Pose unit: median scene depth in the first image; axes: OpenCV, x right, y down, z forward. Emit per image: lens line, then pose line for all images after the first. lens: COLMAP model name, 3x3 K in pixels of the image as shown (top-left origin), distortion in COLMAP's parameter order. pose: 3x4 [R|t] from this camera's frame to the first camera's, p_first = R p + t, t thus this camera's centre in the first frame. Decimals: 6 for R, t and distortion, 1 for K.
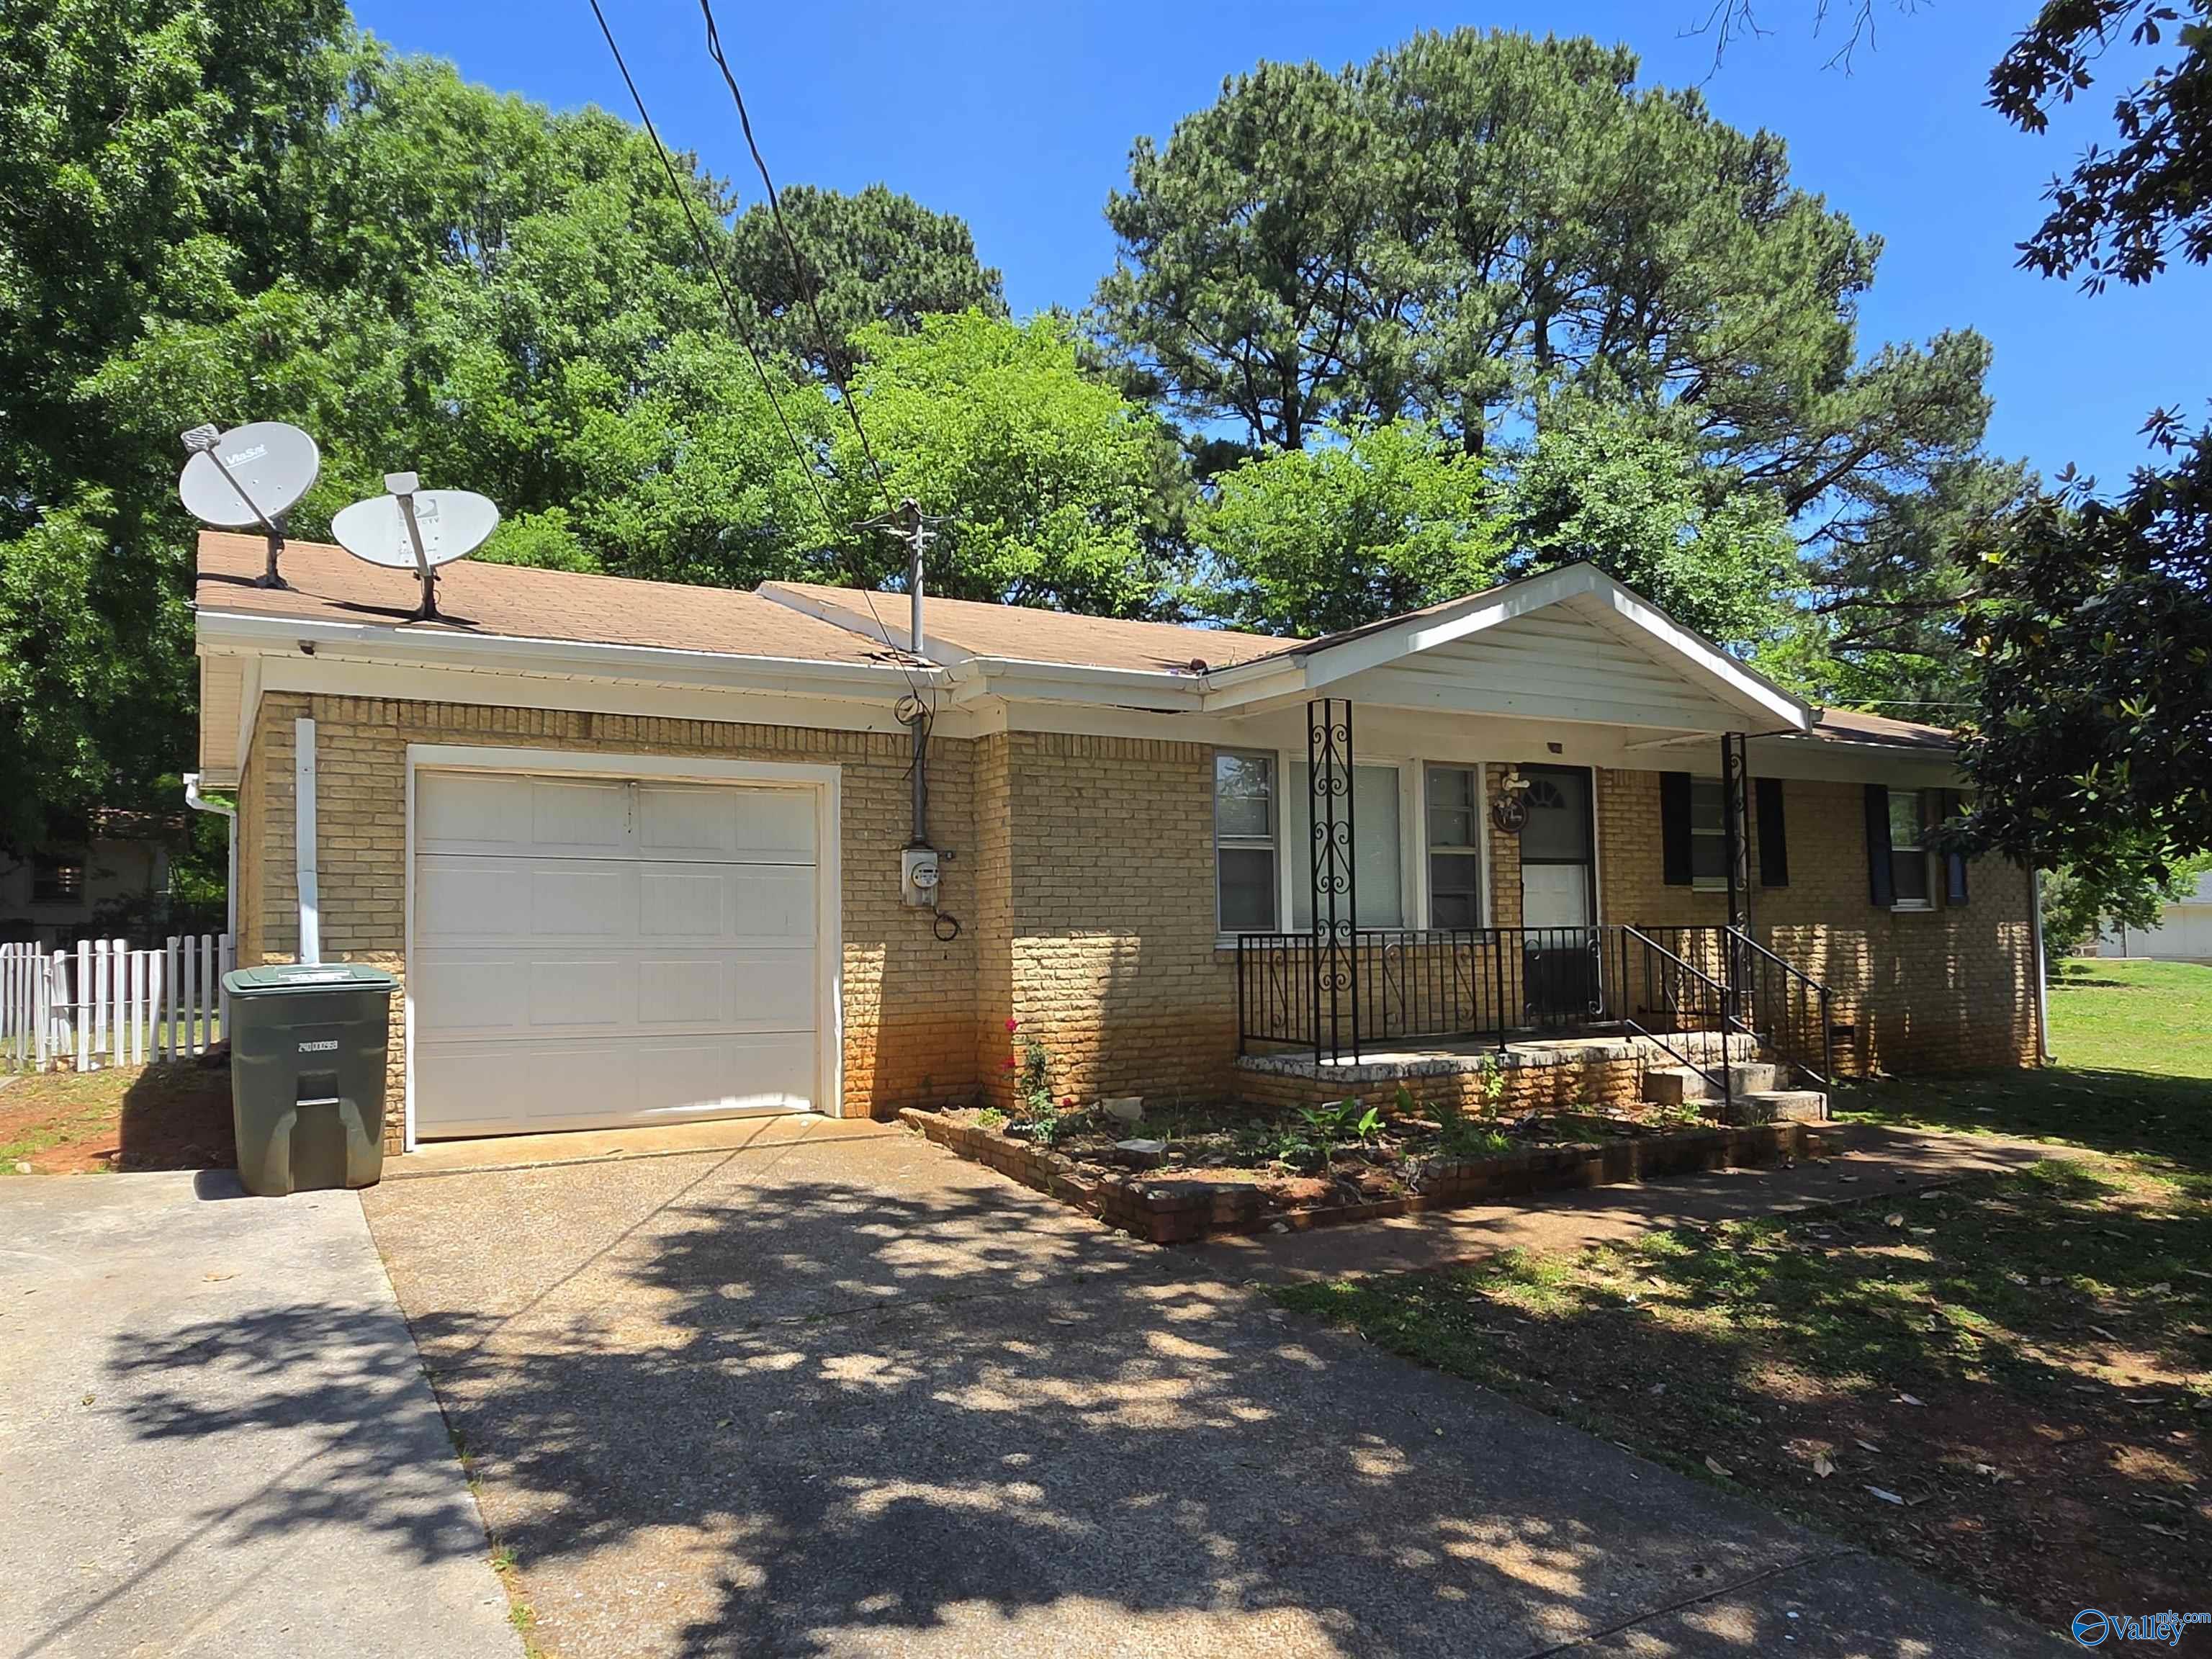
lens RADIAL K [[1445.5, 0, 1103.9], [0, 1445.5, 852.2], [0, 0, 1]] dist [-0.011478, 0.014154]
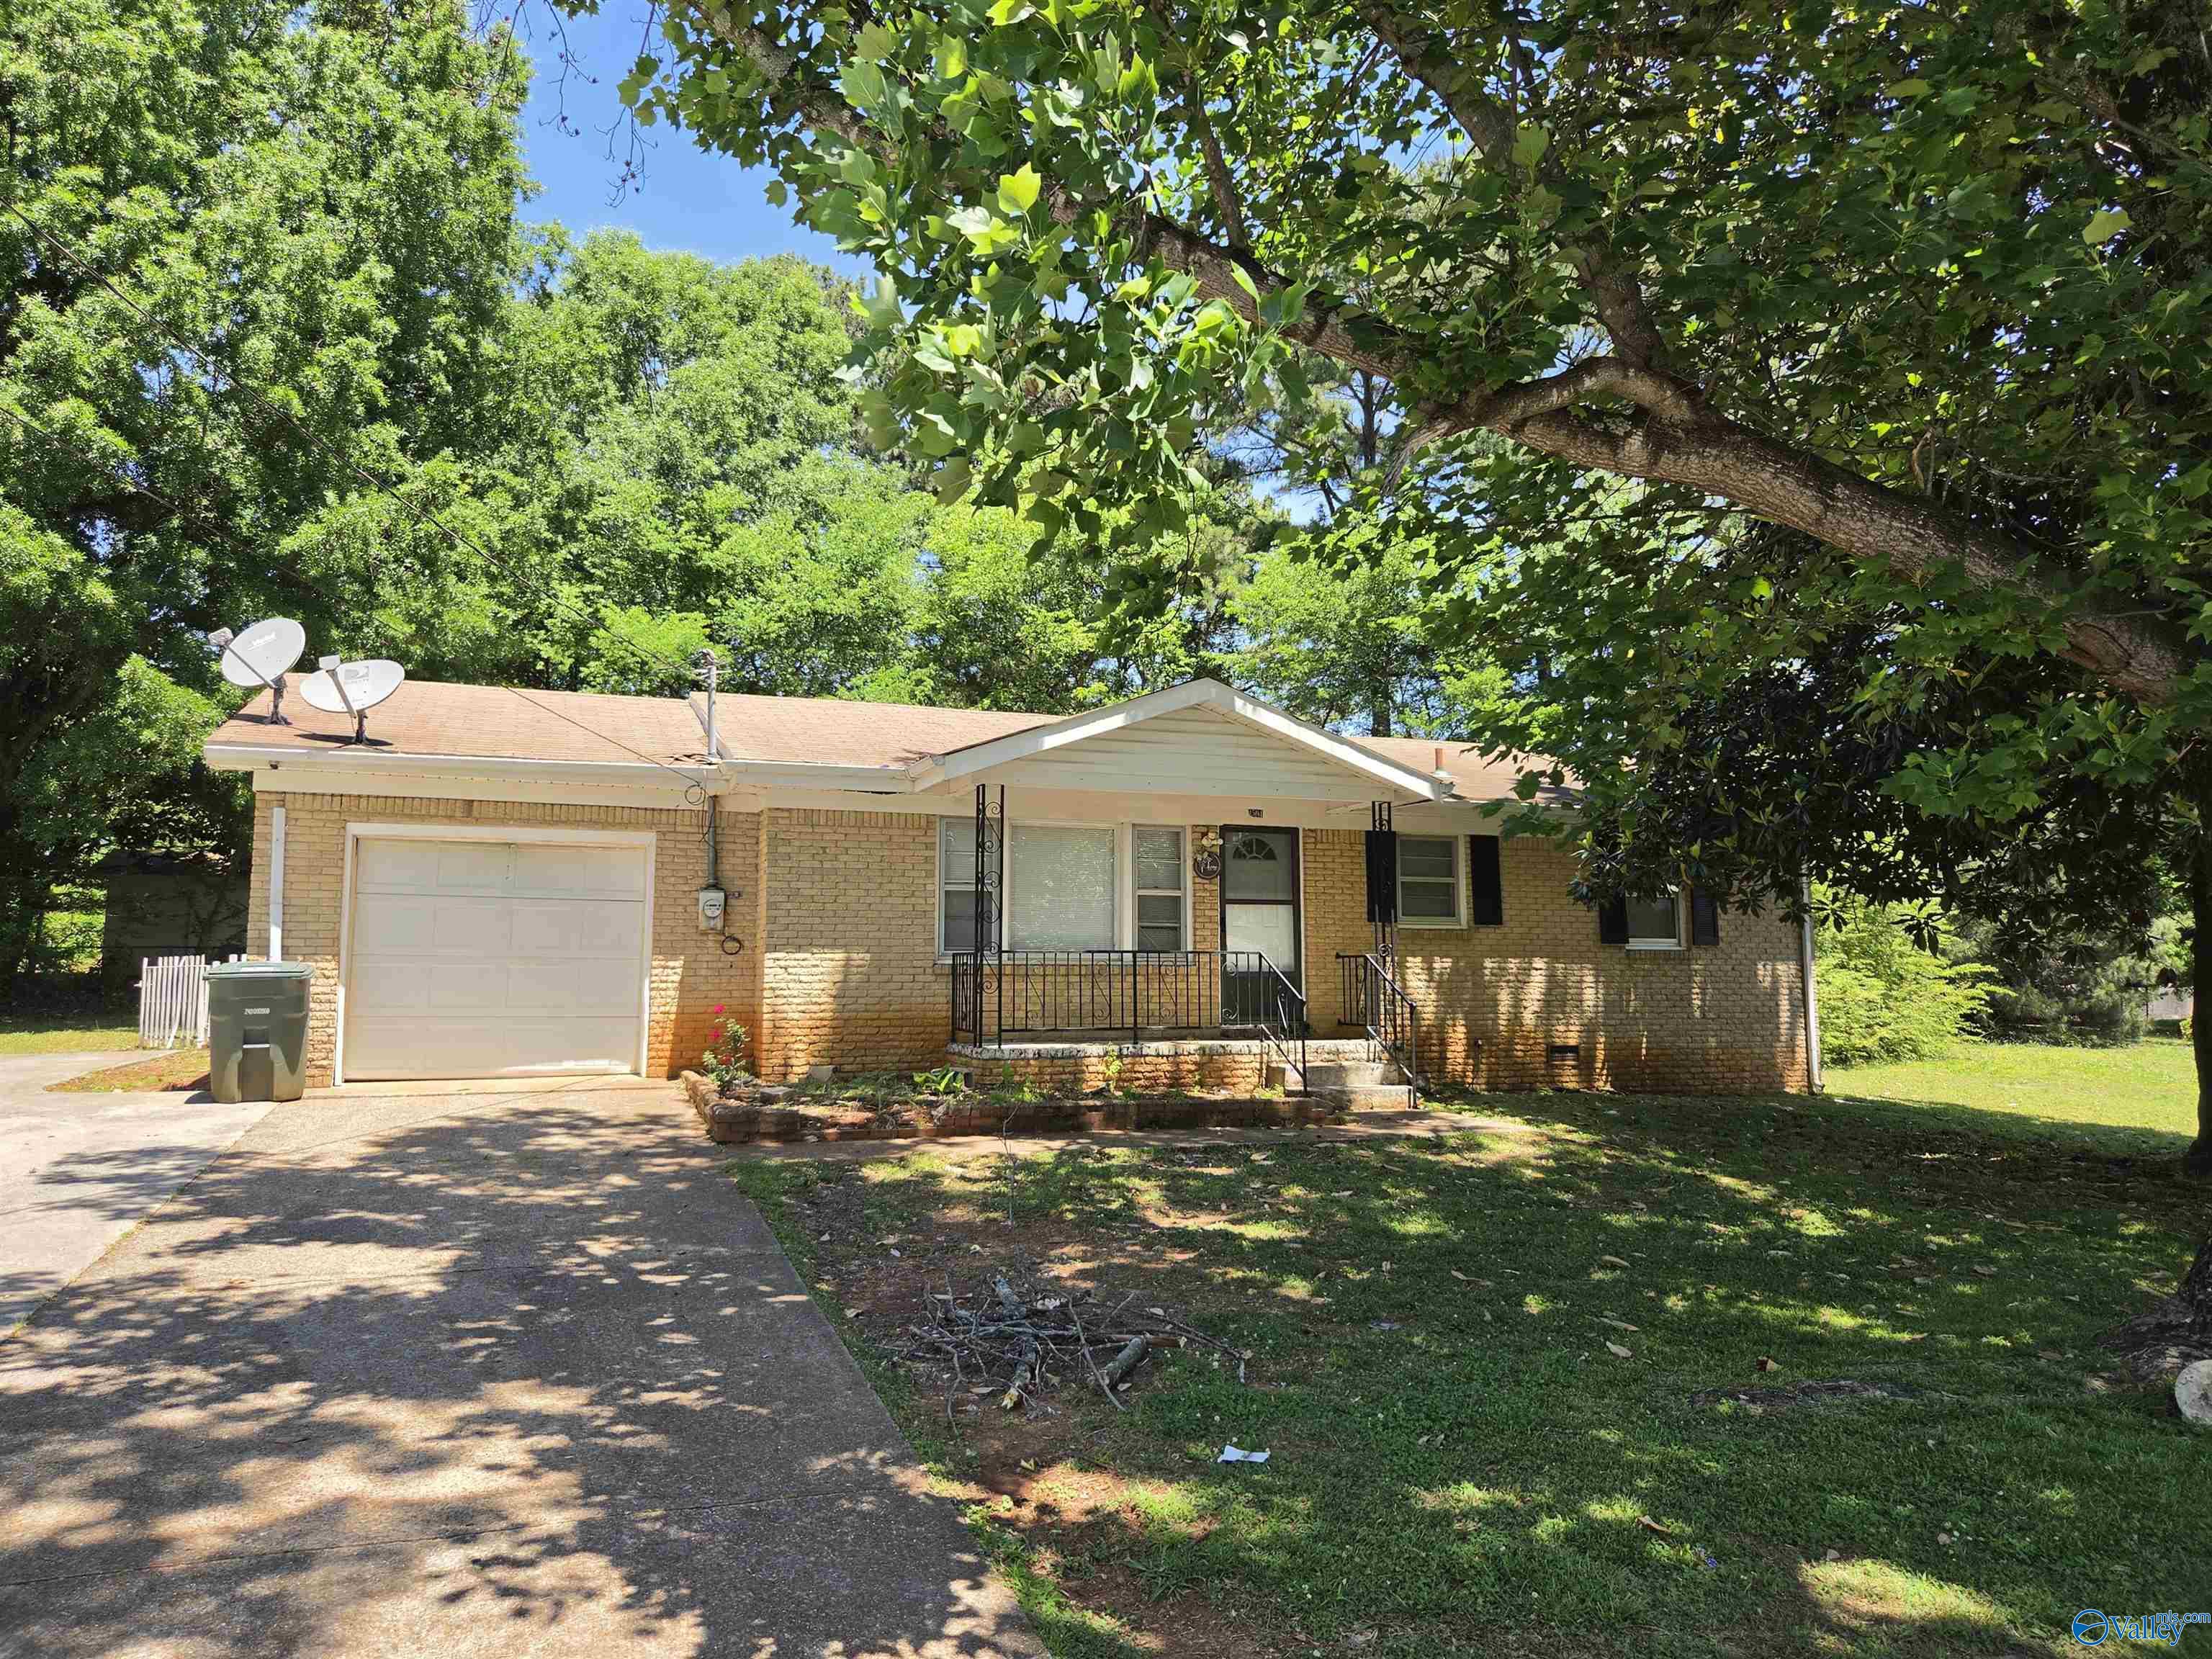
lens RADIAL K [[1452.6, 0, 1109.5], [0, 1452.6, 805.1], [0, 0, 1]] dist [0.049959, -0.004282]
pose [[0.984716, -0.006430, -0.174051, 0.419697], [-0.004701, 0.997973, -0.063465, 0.002837], [0.174106, 0.063313, 0.982689, -0.292434]]
